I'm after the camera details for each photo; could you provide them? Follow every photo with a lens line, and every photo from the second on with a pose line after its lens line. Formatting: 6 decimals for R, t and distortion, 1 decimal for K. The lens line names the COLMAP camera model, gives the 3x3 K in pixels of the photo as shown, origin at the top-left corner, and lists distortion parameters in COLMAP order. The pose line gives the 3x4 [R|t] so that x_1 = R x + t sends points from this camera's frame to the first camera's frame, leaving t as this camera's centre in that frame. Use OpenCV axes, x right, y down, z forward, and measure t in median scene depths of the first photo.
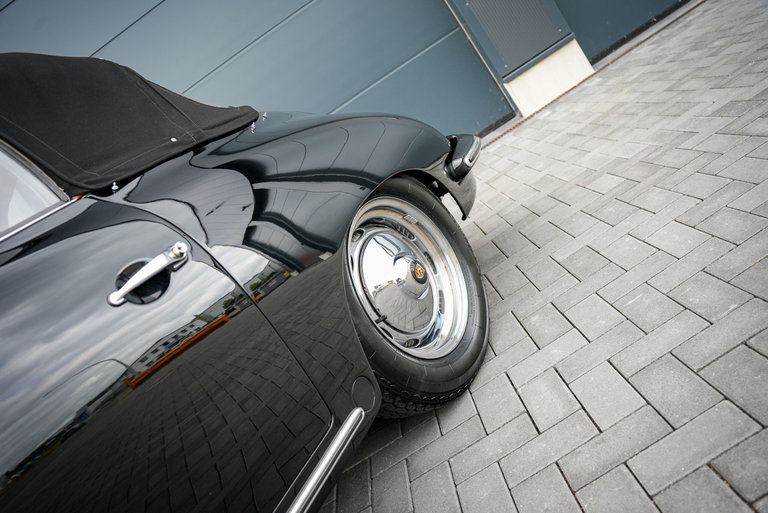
lens RADIAL K [[625.0, 0, 381.4], [0, 625.0, 260.4], [0, 0, 1]] dist [-0.152274, 0.080700]
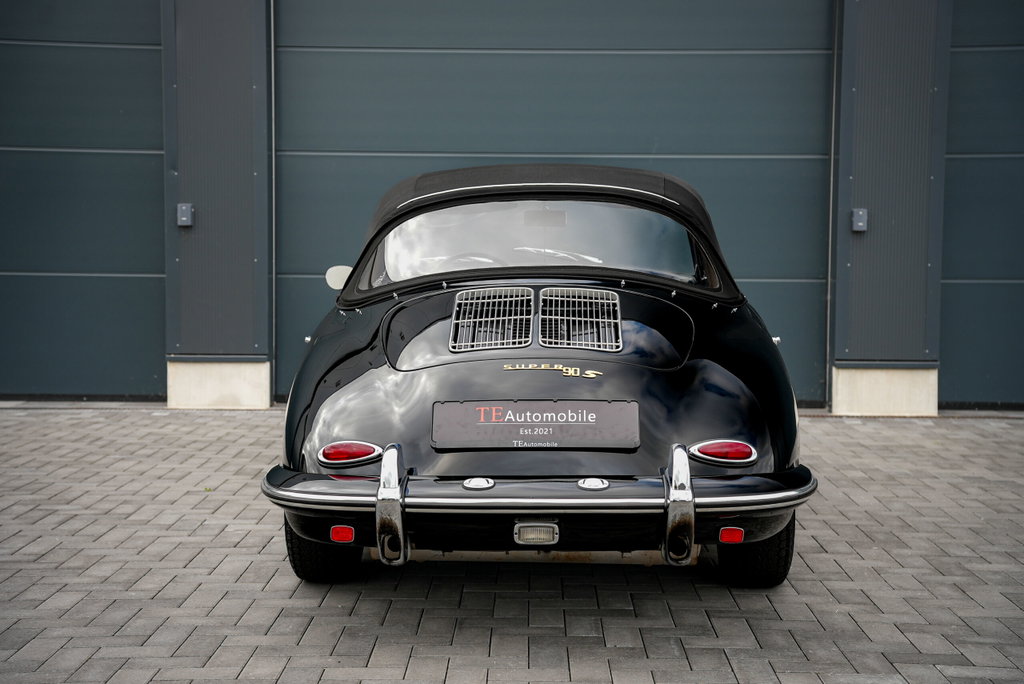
lens RADIAL K [[1518.5, 0, 503.5], [0, 1518.5, 334.4], [0, 0, 1]] dist [0.196659, 0.000000]
pose [[0.824337, 0.565960, -0.012593, -0.184059], [-0.558973, 0.810239, -0.176245, 0.322522], [-0.089545, 0.152324, 0.984266, -1.112857]]
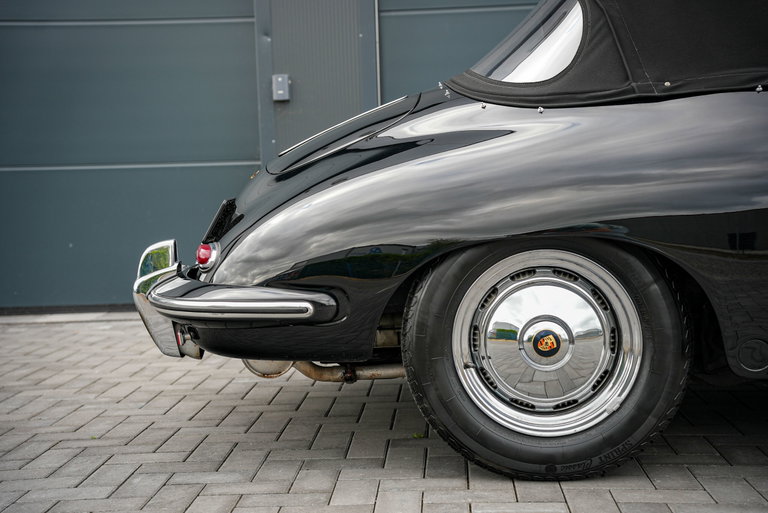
lens RADIAL K [[1163.6, 0, 381.4], [0, 1163.6, 254.8], [0, 0, 1]] dist [0.160595, 0.000000]
pose [[0.844454, 0.533346, -0.049380, -0.411344], [-0.534091, 0.831469, -0.152993, 0.376272], [-0.040541, 0.155569, 0.986993, -0.282999]]
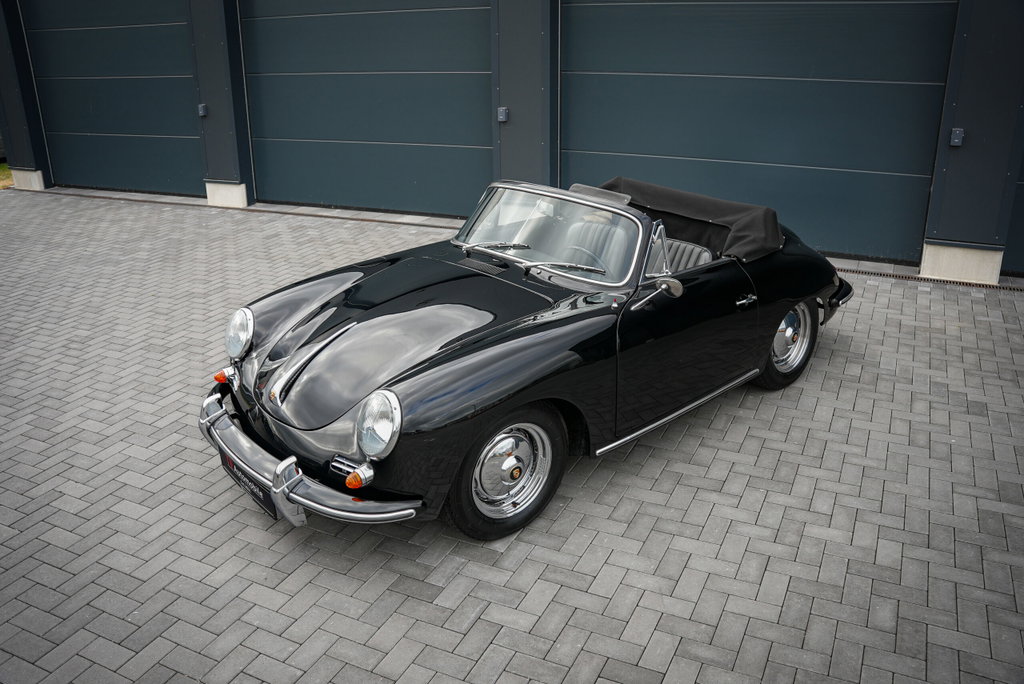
lens RADIAL K [[833.4, 0, 506.3], [0, 833.4, 344.4], [0, 0, 1]] dist [-0.152274, 0.080700]
pose [[0.741579, 0.649081, -0.169570, -0.003415], [-0.580651, 0.747614, 0.322364, -0.190999], [0.336013, -0.140597, 0.931304, -0.767431]]
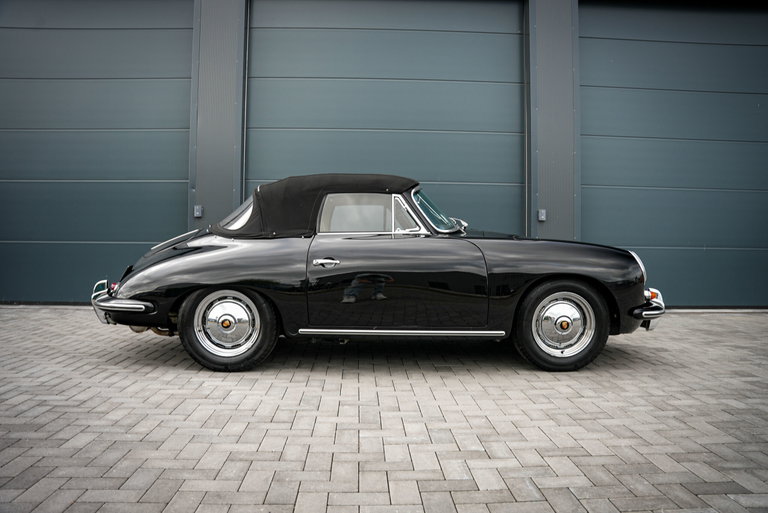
lens RADIAL K [[625.0, 0, 381.3], [0, 625.0, 266.6], [0, 0, 1]] dist [-0.152274, 0.080700]
pose [[0.824342, 0.565817, 0.017631, -0.208697], [-0.547774, 0.805140, -0.227362, 0.285117], [-0.142841, 0.177766, 0.973651, -0.628107]]
